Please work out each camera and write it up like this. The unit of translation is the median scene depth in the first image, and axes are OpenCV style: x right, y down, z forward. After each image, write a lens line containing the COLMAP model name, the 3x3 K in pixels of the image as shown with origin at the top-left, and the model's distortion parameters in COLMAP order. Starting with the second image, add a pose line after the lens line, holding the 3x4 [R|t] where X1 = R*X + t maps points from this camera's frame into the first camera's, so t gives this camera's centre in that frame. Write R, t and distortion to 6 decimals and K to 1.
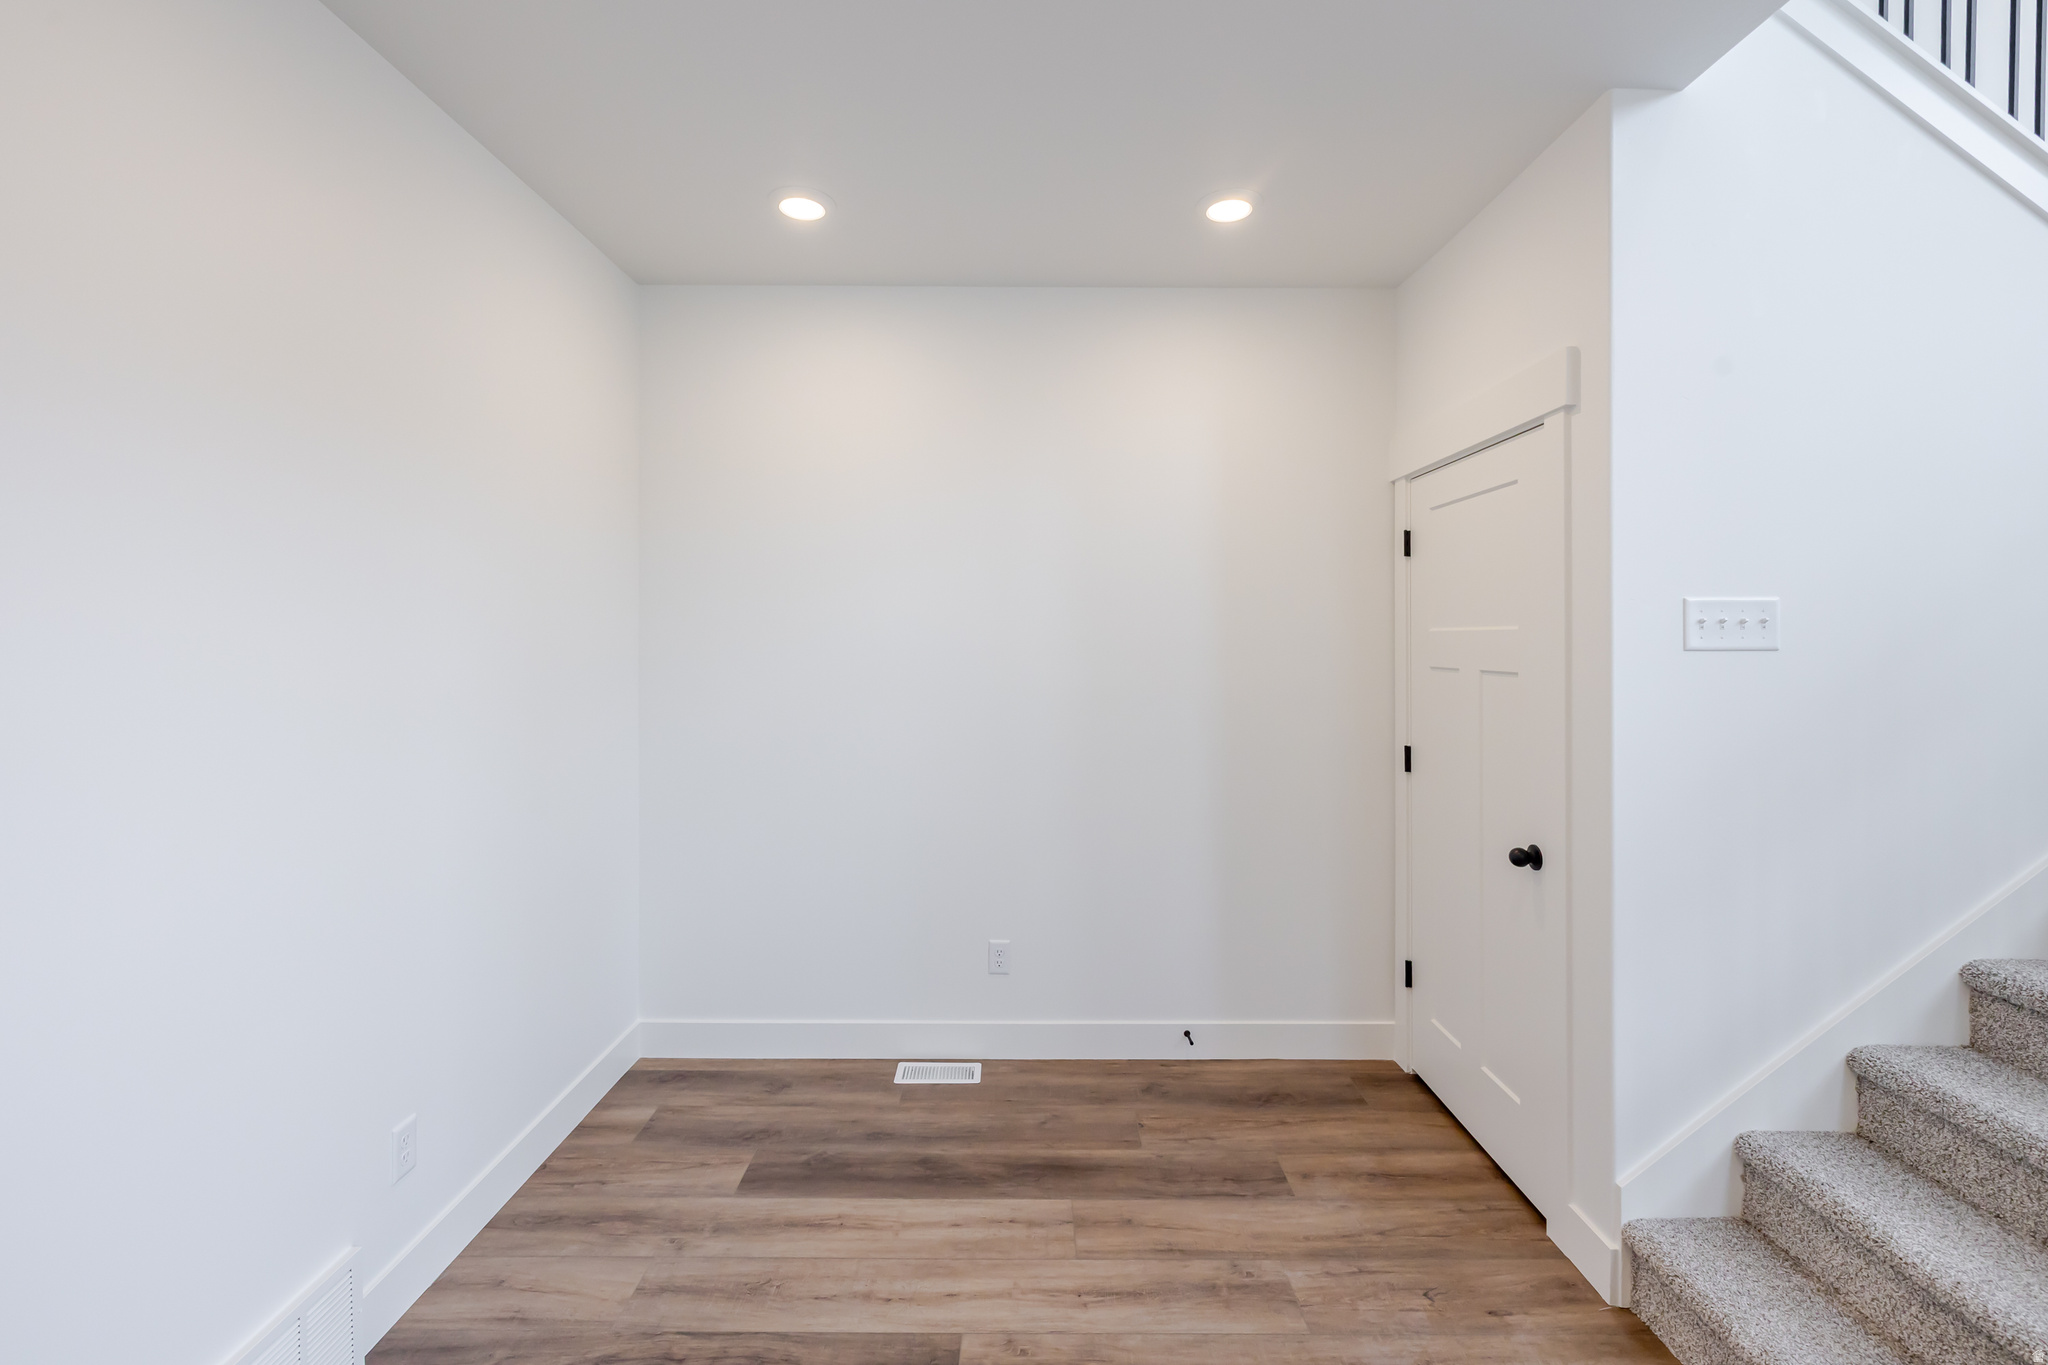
lens RADIAL K [[884.9, 0, 1030.0], [0, 884.9, 638.3], [0, 0, 1]] dist [0.001254, 0.000088]
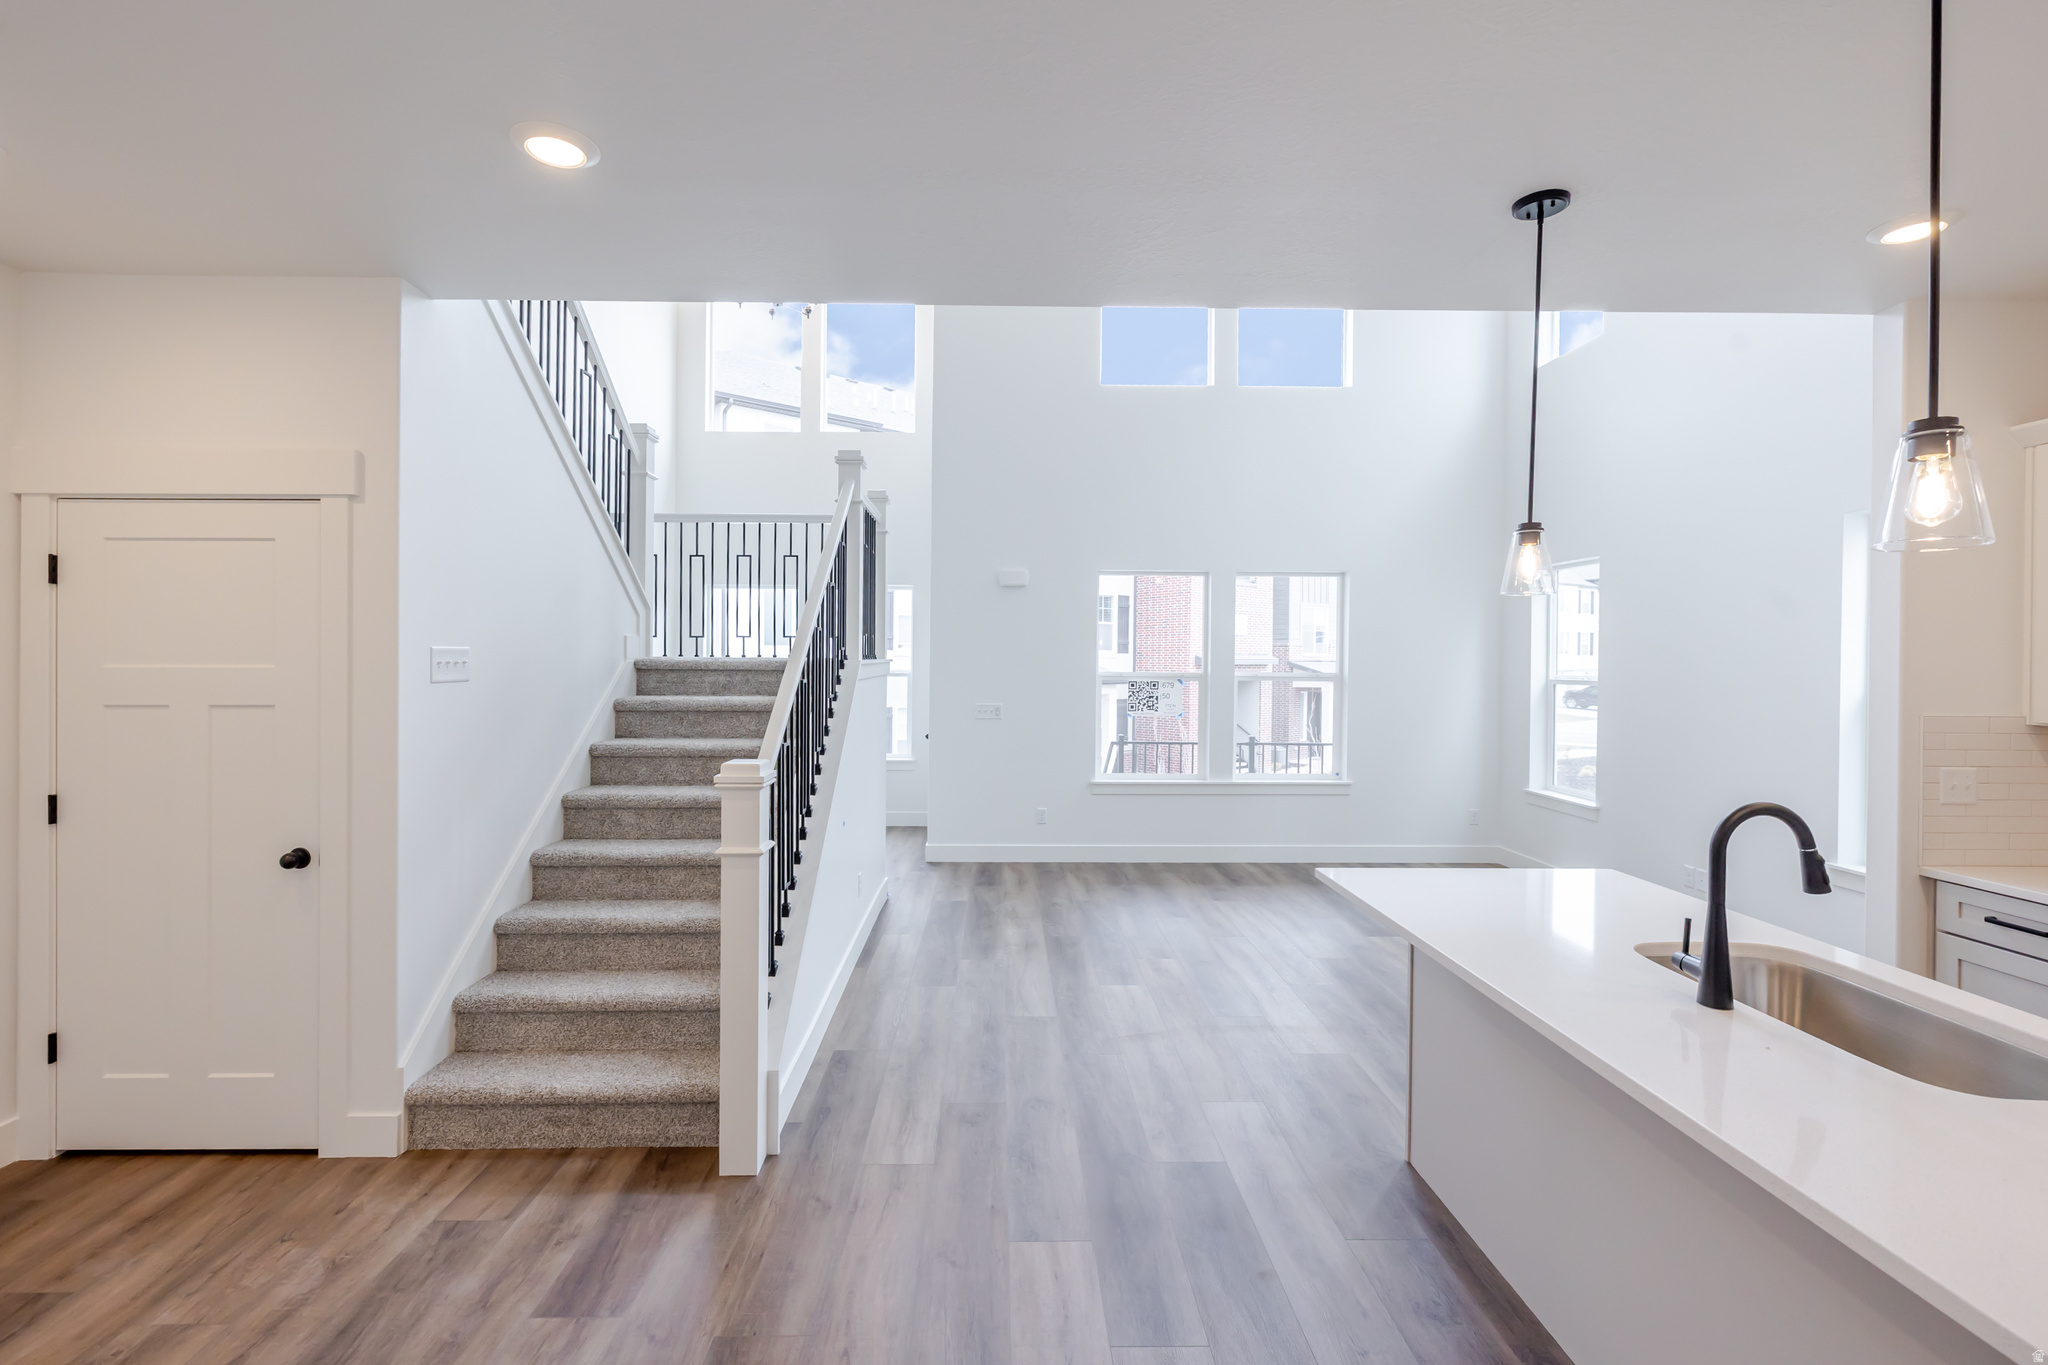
lens RADIAL K [[897.4, 0, 1024.0], [0, 897.4, 682.5], [0, 0, 1]] dist [0.001507, 0.000145]
pose [[-0.026501, -0.029813, 0.999204, -0.730532], [-0.003644, 0.999551, 0.029726, -0.032982], [-0.999642, -0.002853, -0.026598, 0.056823]]
